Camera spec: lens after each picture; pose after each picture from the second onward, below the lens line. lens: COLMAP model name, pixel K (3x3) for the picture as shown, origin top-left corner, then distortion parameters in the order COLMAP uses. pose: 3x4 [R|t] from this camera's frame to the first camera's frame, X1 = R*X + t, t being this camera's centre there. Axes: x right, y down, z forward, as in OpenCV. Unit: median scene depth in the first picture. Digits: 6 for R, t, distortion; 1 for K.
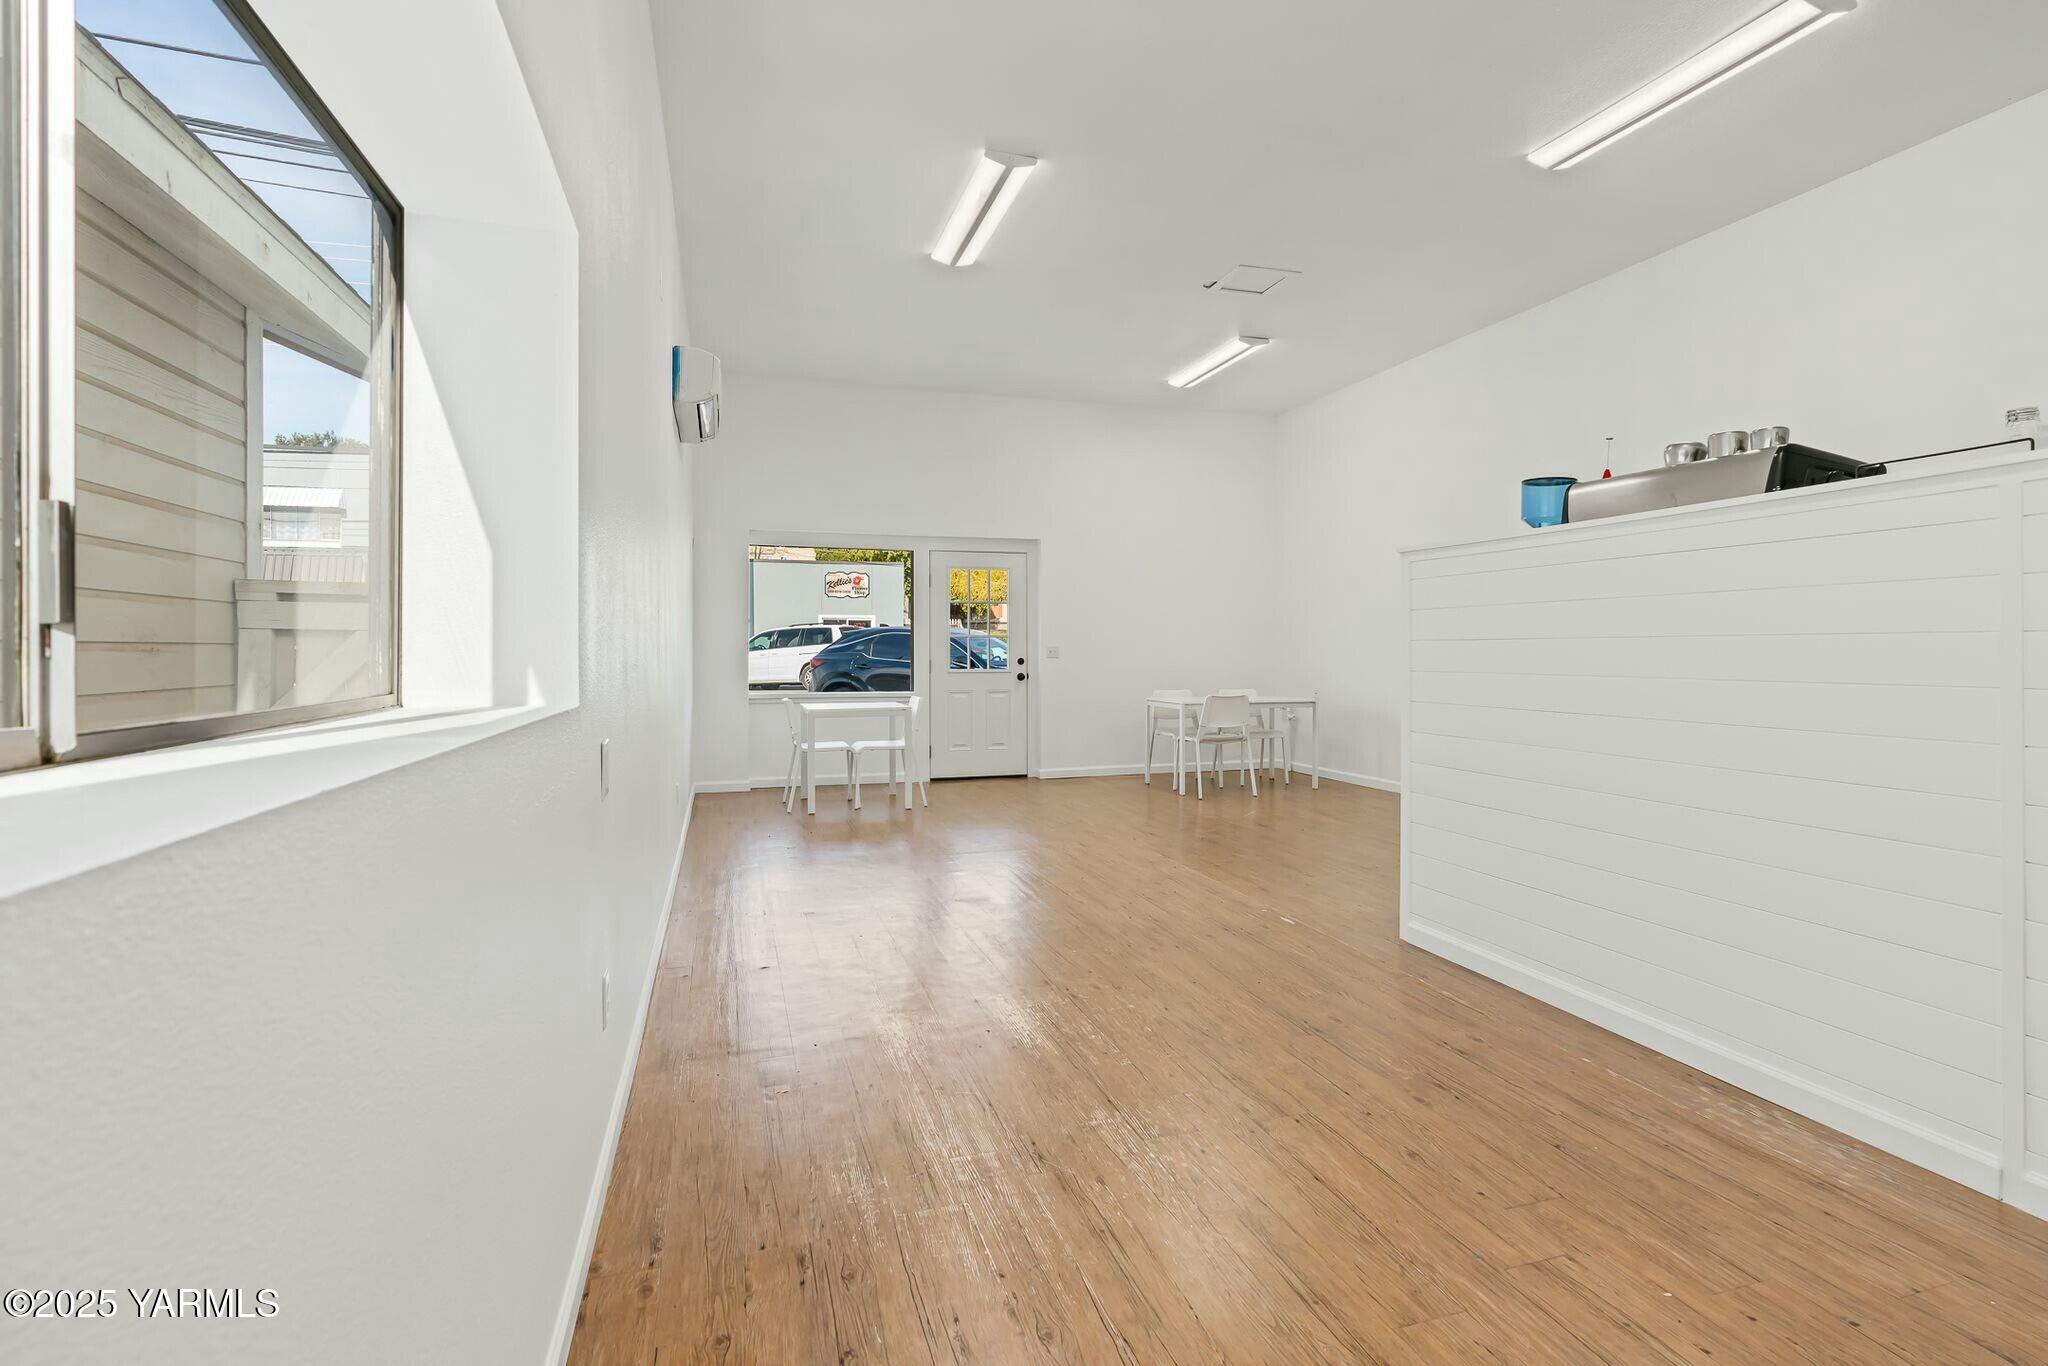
lens RADIAL K [[966.6, 0, 1050.8], [0, 966.6, 648.2], [0, 0, 1]] dist [-0.008908, 0.004746]
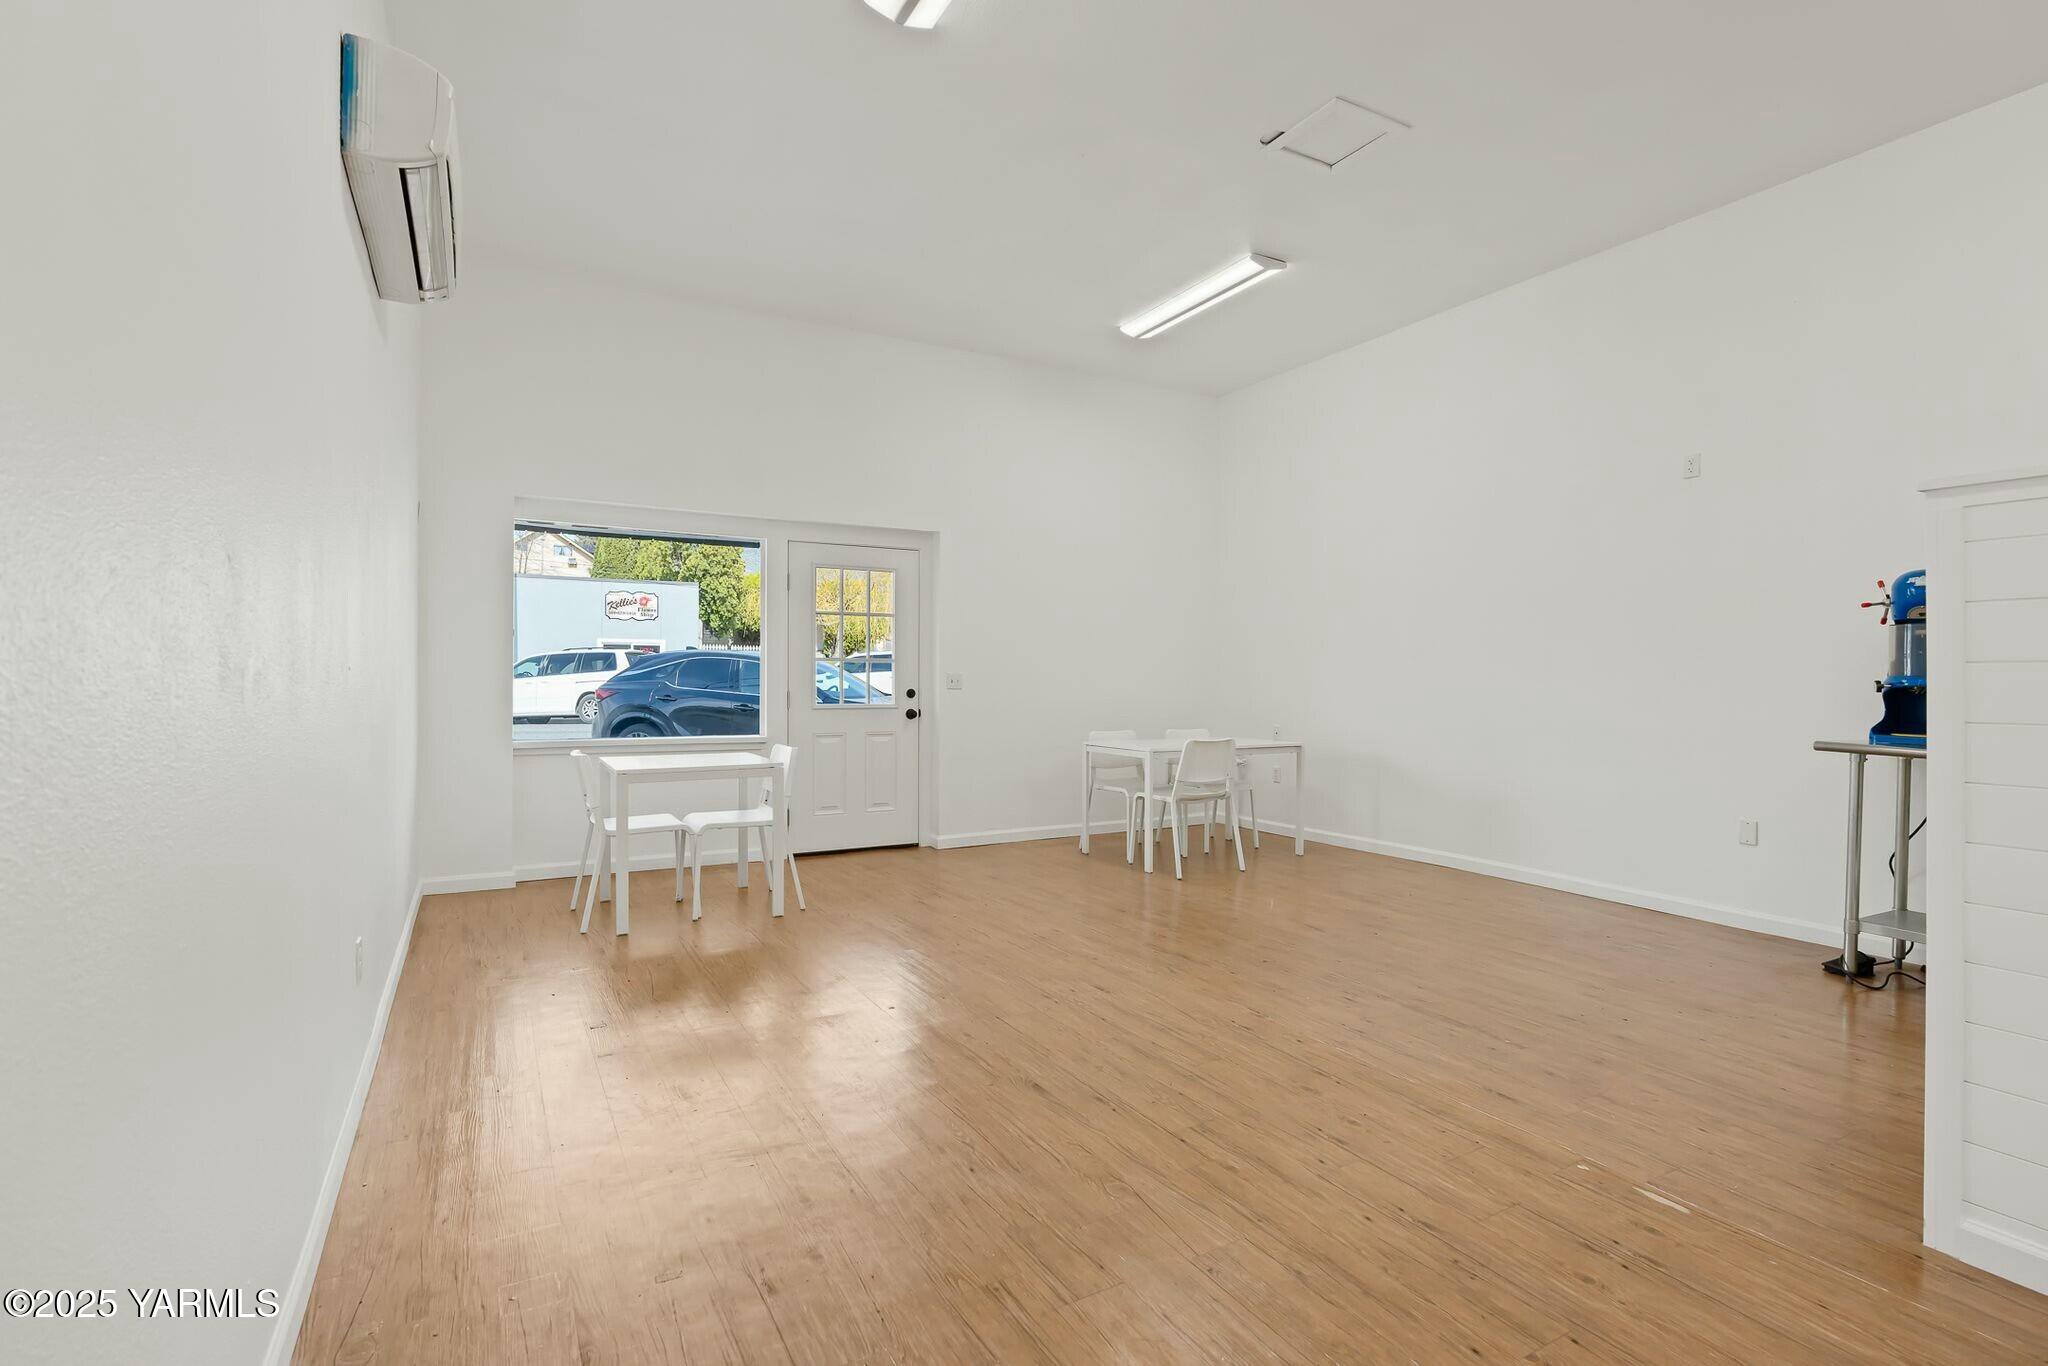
lens RADIAL K [[966.6, 0, 1074.2], [0, 966.6, 686.6], [0, 0, 1]] dist [-0.008908, 0.004746]
pose [[0.974688, 0.003546, 0.223542, -0.091532], [-0.005548, 0.999950, 0.008328, 0.001394], [-0.223501, -0.009358, 0.974659, 0.287311]]
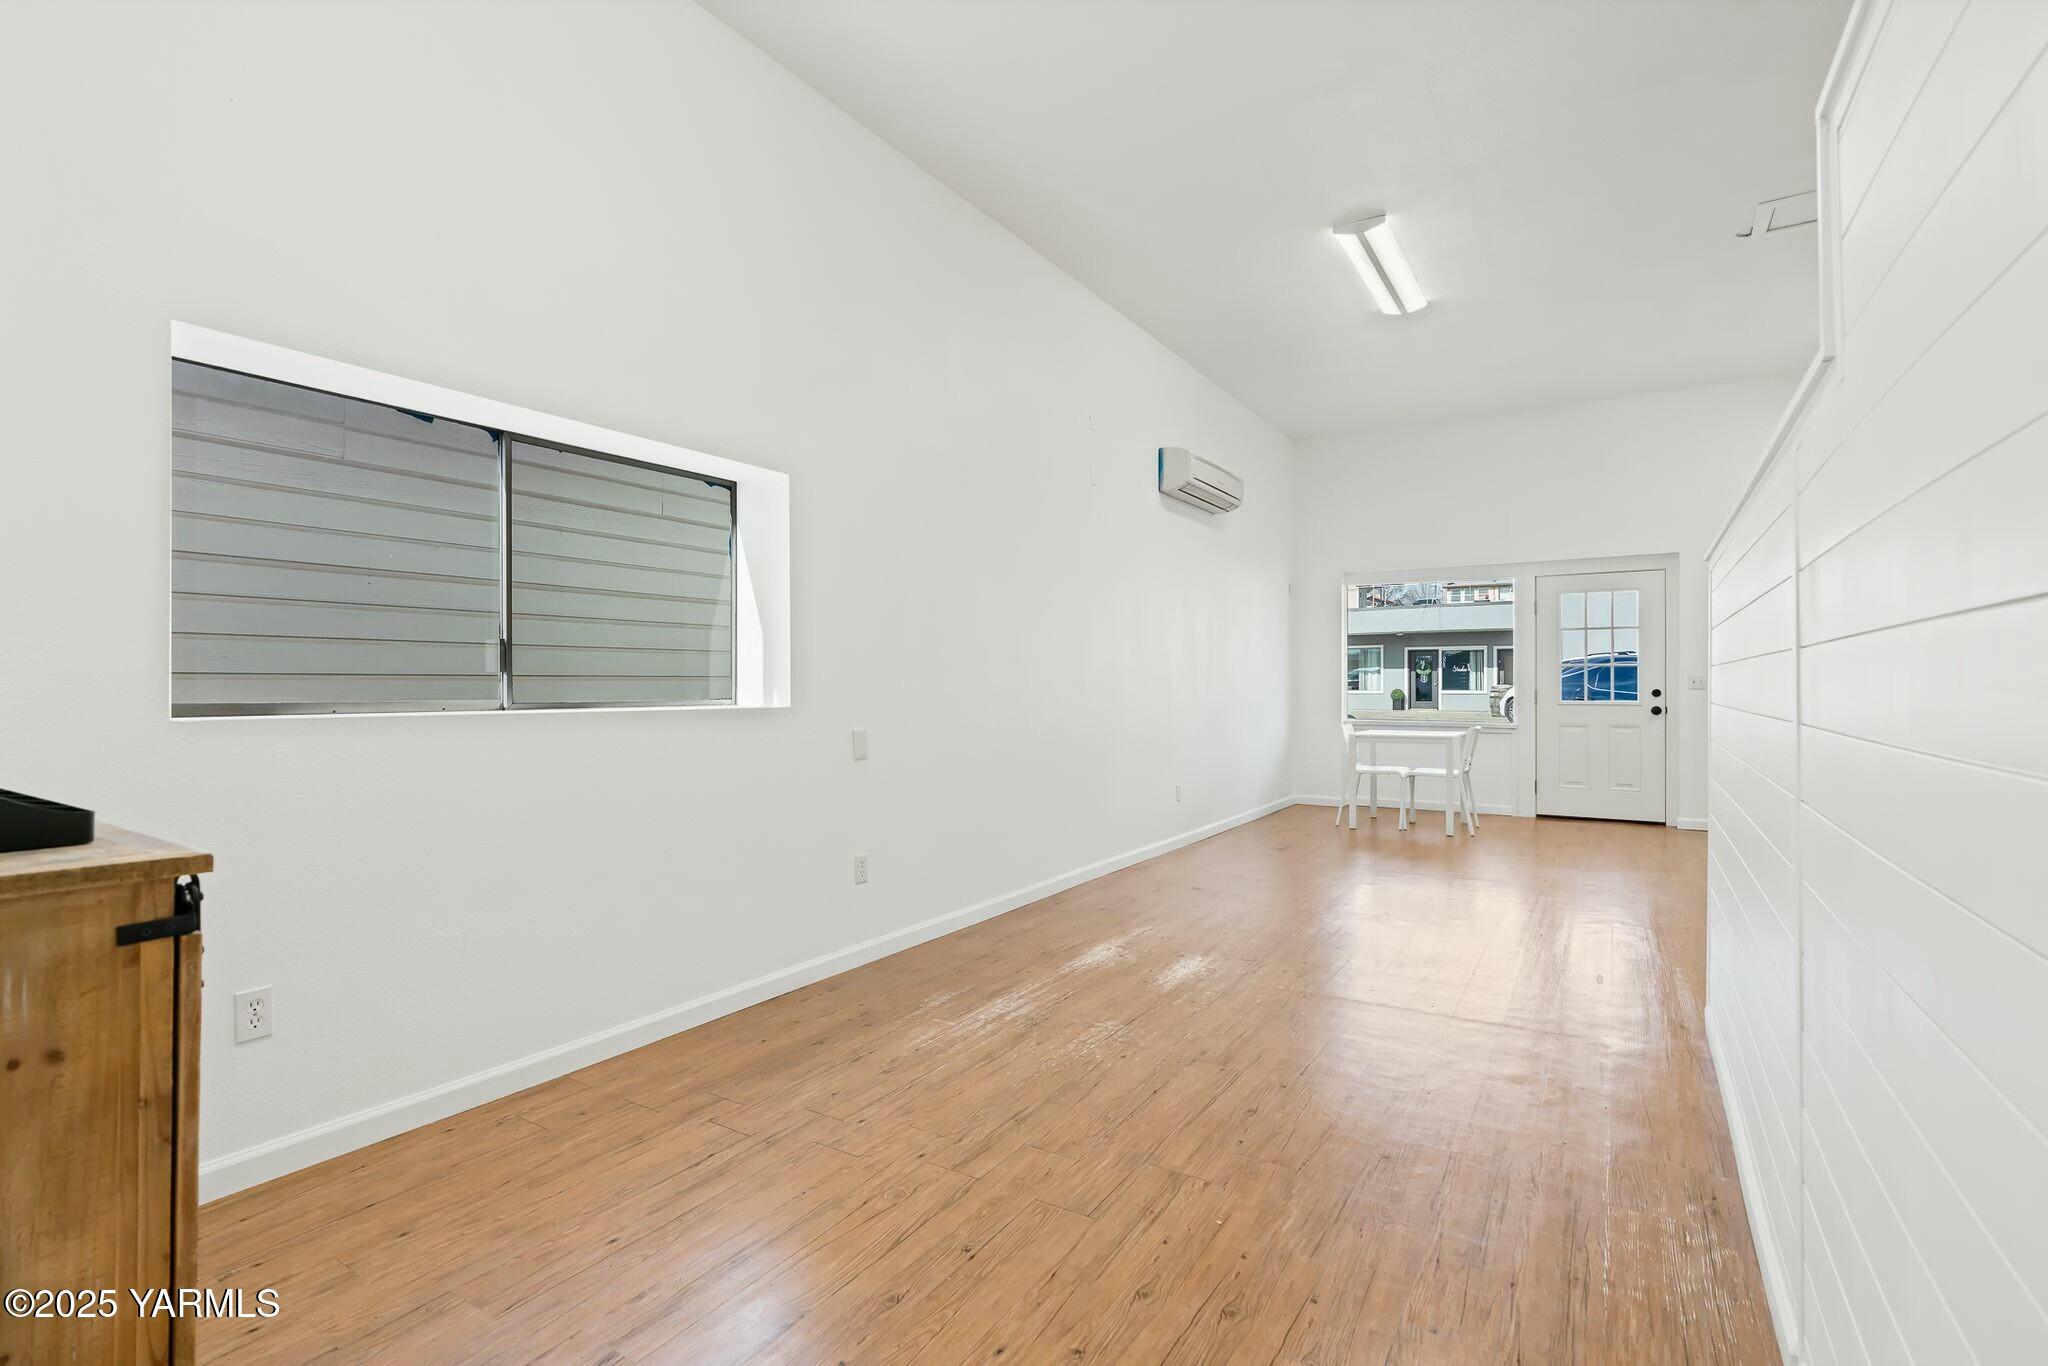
lens RADIAL K [[966.6, 0, 1054.4], [0, 966.6, 669.2], [0, 0, 1]] dist [-0.008908, 0.004746]
pose [[0.663651, -0.008121, -0.747999, 0.315516], [0.000862, 0.999949, -0.010092, 0.000703], [0.748042, 0.006053, 0.663623, 0.012690]]
